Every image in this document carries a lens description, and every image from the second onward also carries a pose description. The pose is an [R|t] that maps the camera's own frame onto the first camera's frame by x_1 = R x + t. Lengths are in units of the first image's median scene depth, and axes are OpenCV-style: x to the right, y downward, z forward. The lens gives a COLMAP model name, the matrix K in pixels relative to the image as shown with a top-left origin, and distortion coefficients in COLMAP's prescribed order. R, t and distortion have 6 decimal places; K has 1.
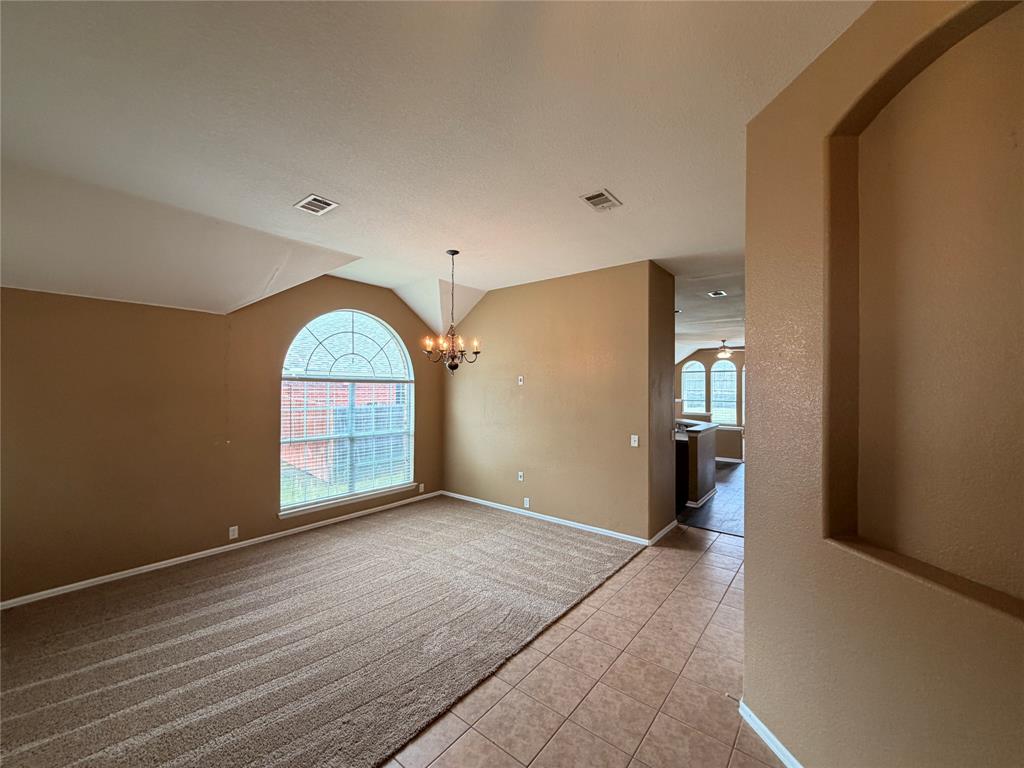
lens RADIAL K [[411.8, 0, 513.4], [0, 411.8, 383.8], [0, 0, 1]] dist [-0.000309, -0.000089]
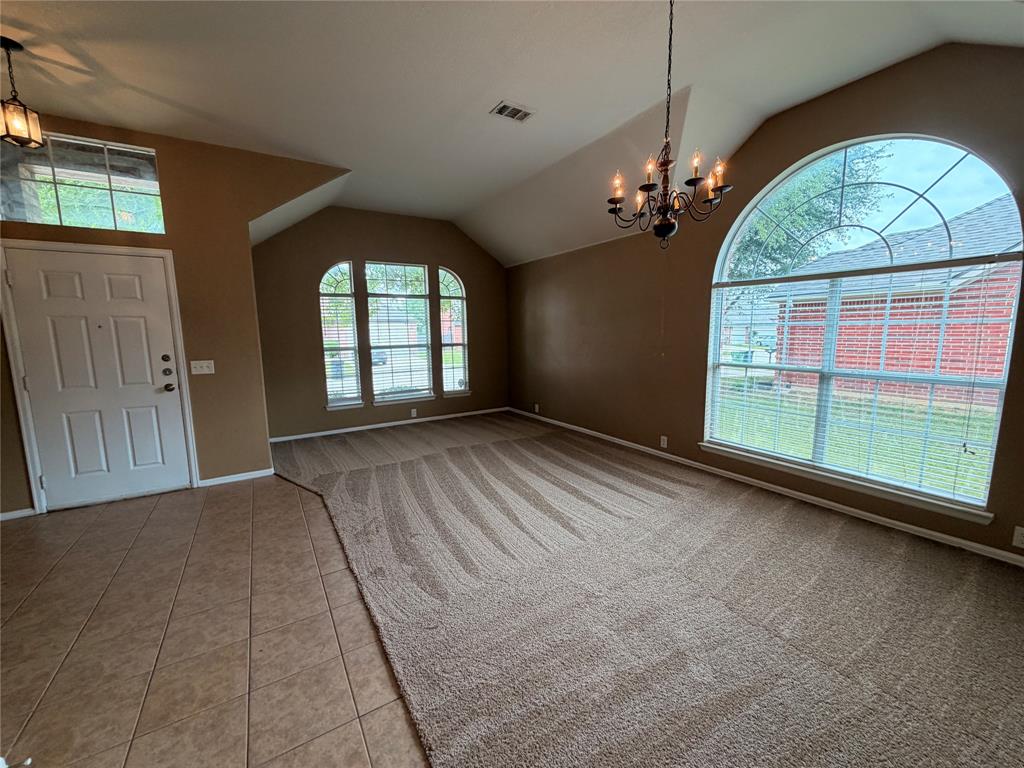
lens RADIAL K [[409.4, 0, 509.4], [0, 409.4, 384.8], [0, 0, 1]] dist [0.002472, 0.000238]
pose [[-0.347705, 0.124705, -0.929274, 0.553153], [0.025613, 0.992009, 0.123540, 0.106405], [0.937254, 0.019153, -0.348120, 1.346089]]
